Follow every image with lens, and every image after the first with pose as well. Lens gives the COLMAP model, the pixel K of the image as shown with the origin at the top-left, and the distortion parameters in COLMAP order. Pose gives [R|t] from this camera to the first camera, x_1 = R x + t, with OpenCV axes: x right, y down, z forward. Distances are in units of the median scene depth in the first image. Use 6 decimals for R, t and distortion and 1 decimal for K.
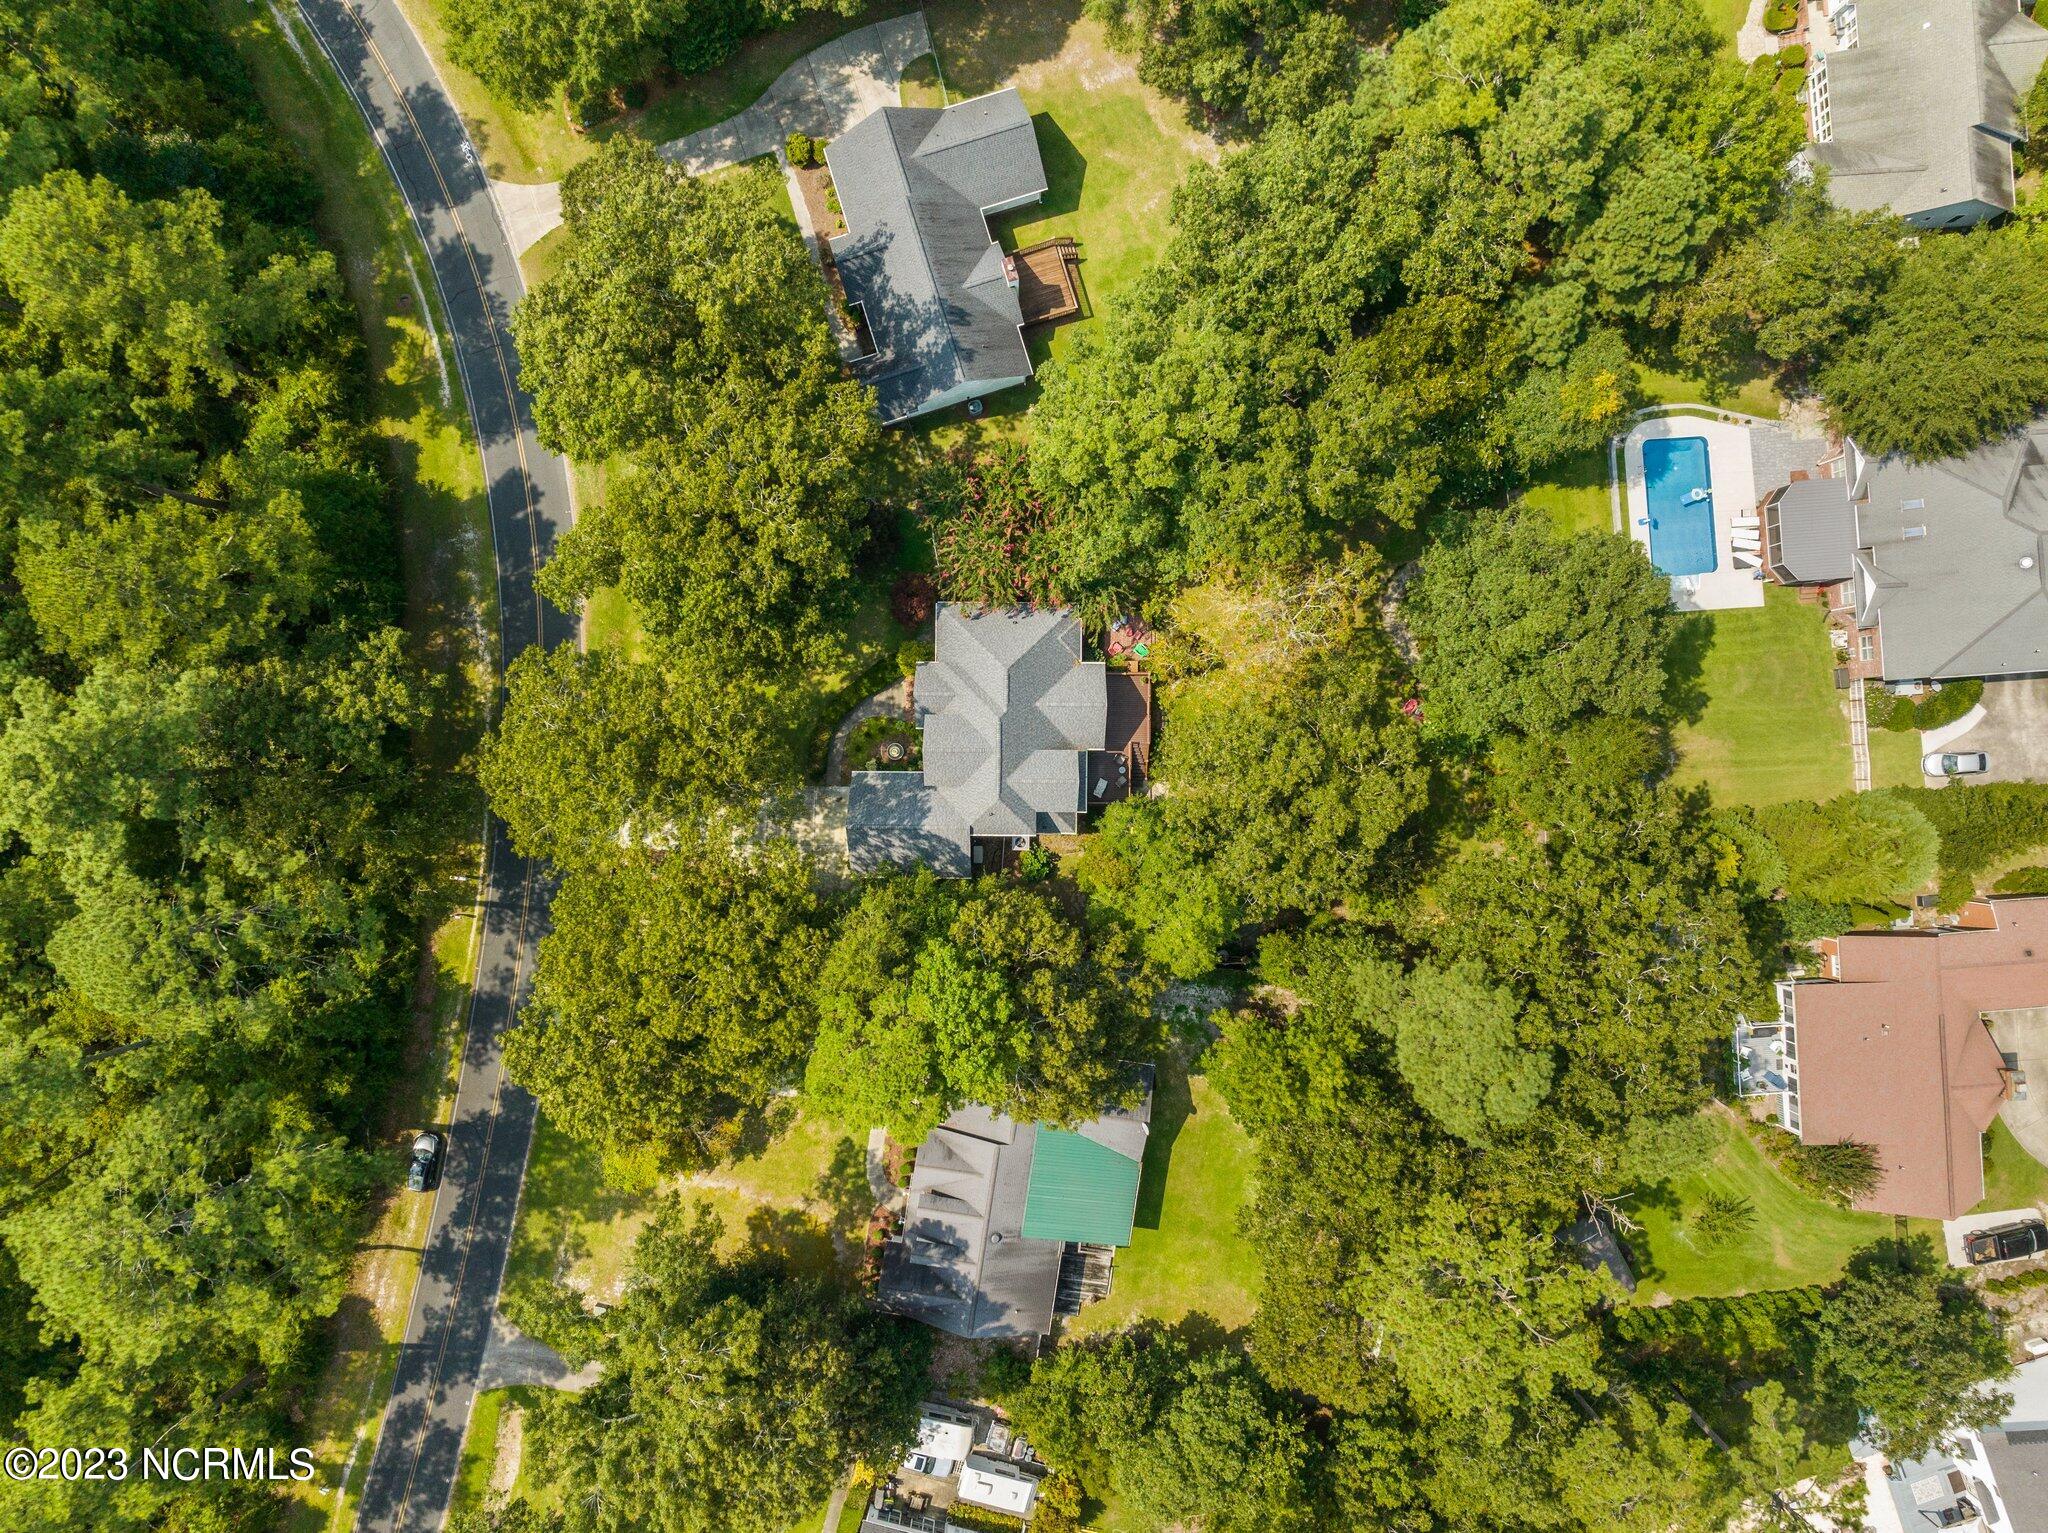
lens RADIAL K [[1430.8, 0, 1032.0], [0, 1430.8, 770.5], [0, 0, 1]] dist [0.002569, 0.000148]
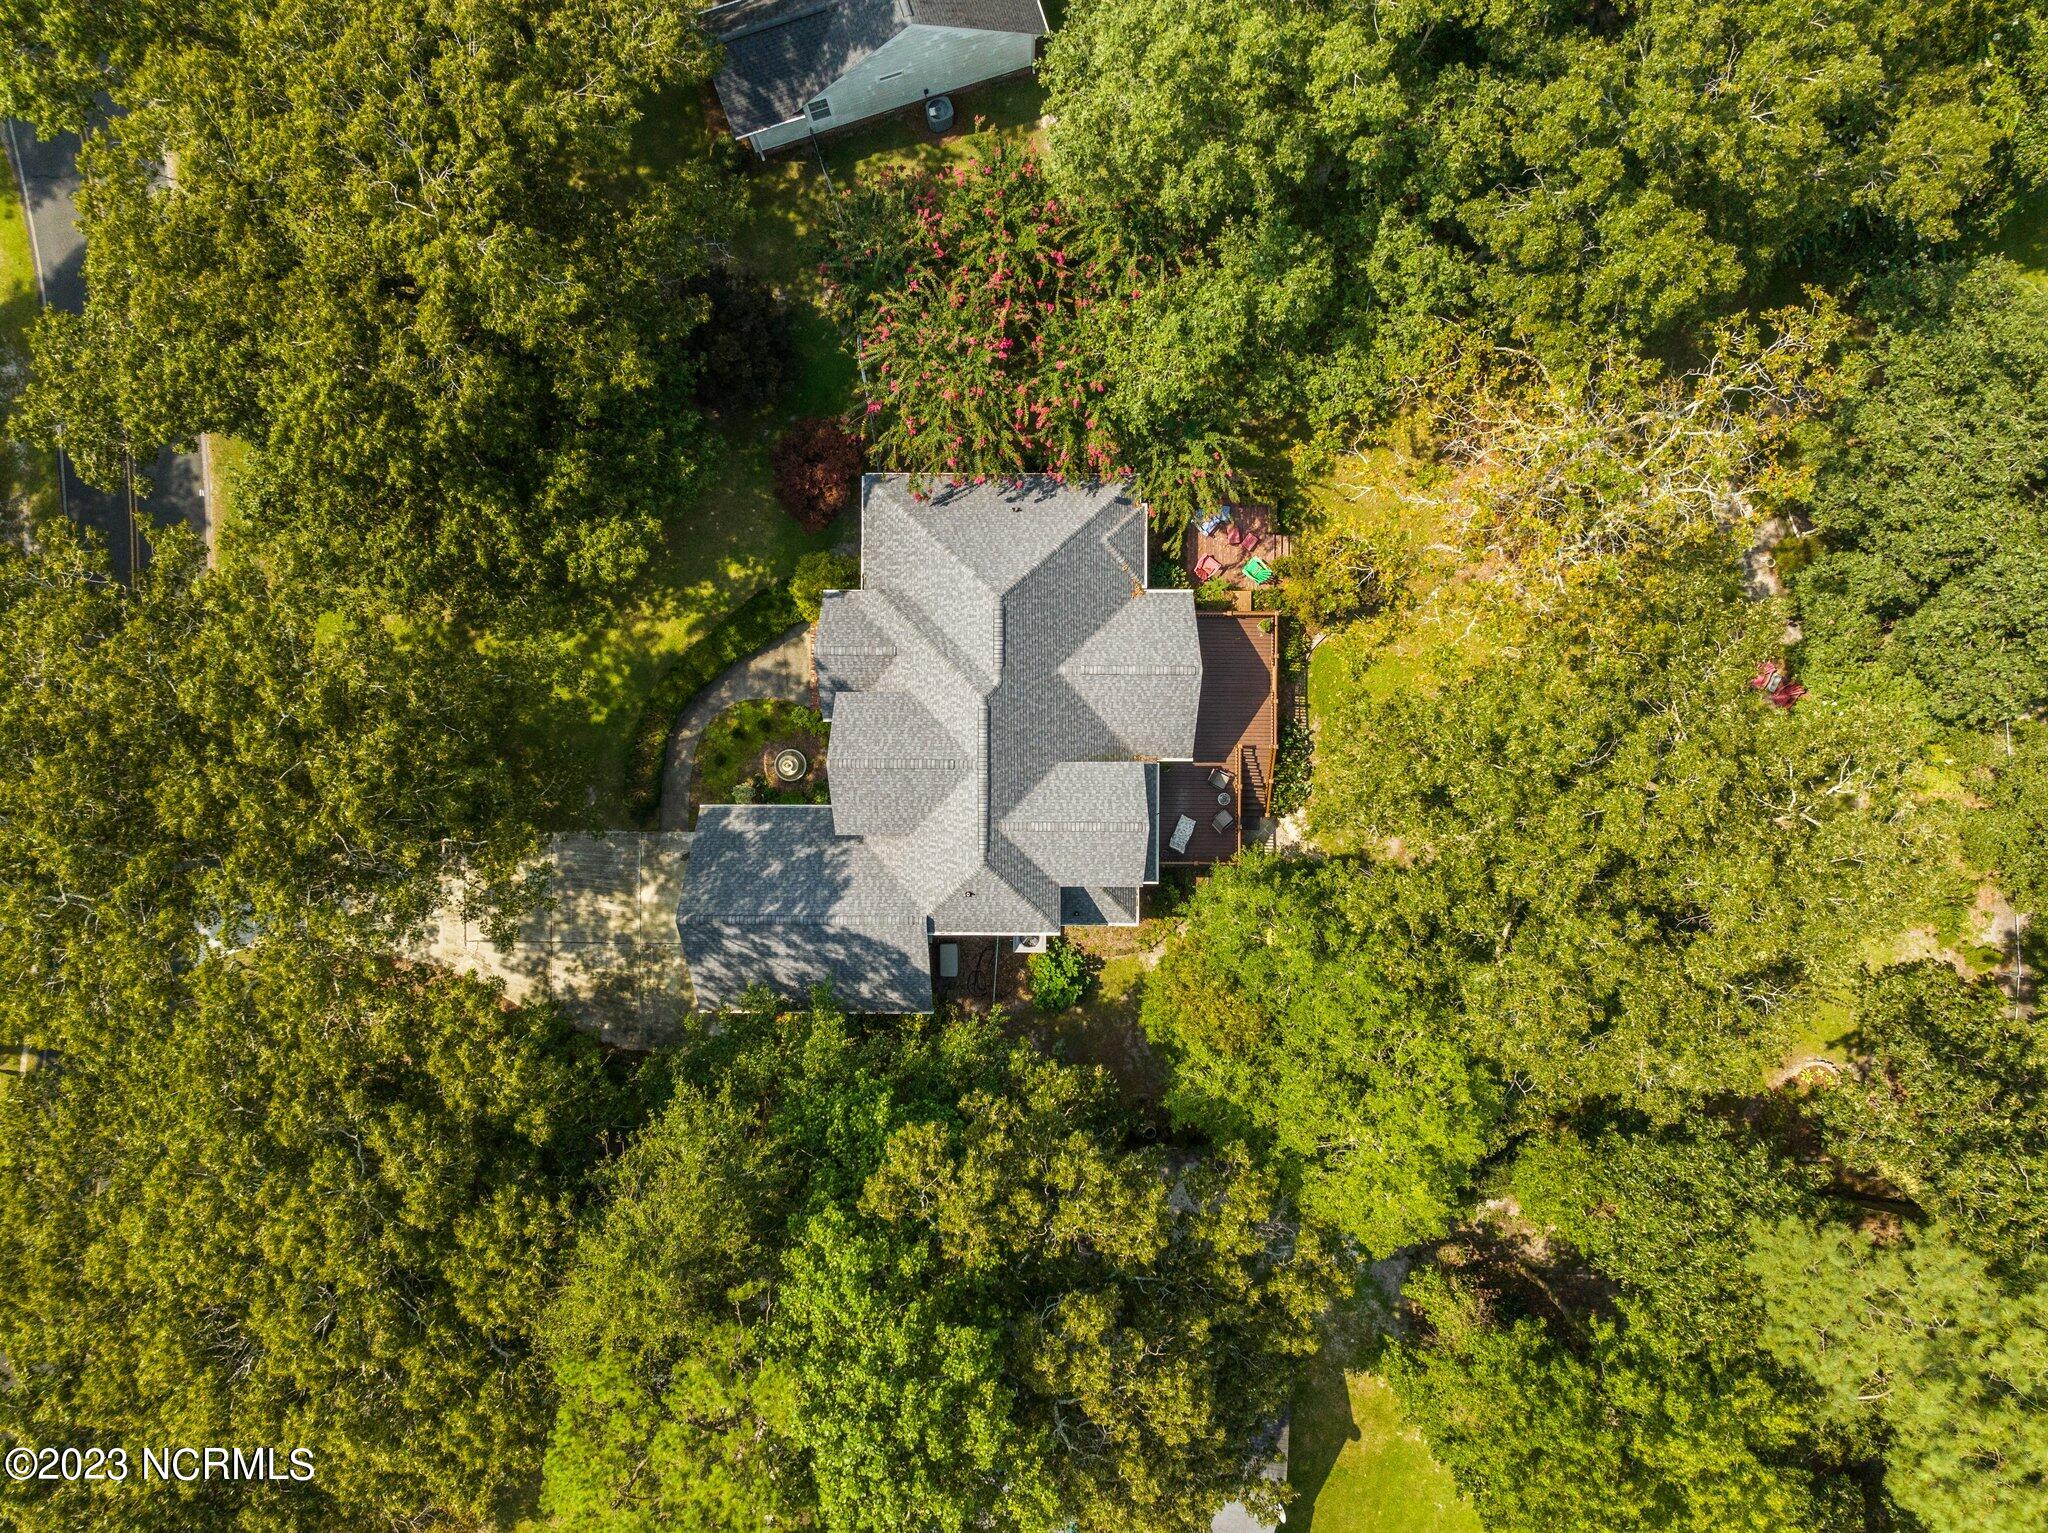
lens RADIAL K [[1429.6, 0, 1010.6], [0, 1429.6, 771.0], [0, 0, 1]] dist [-0.012810, -0.001671]
pose [[0.999729, -0.004435, -0.022833, -0.003108], [0.004418, 0.999990, -0.000798, -0.011247], [0.022837, 0.000697, 0.999739, 0.516964]]
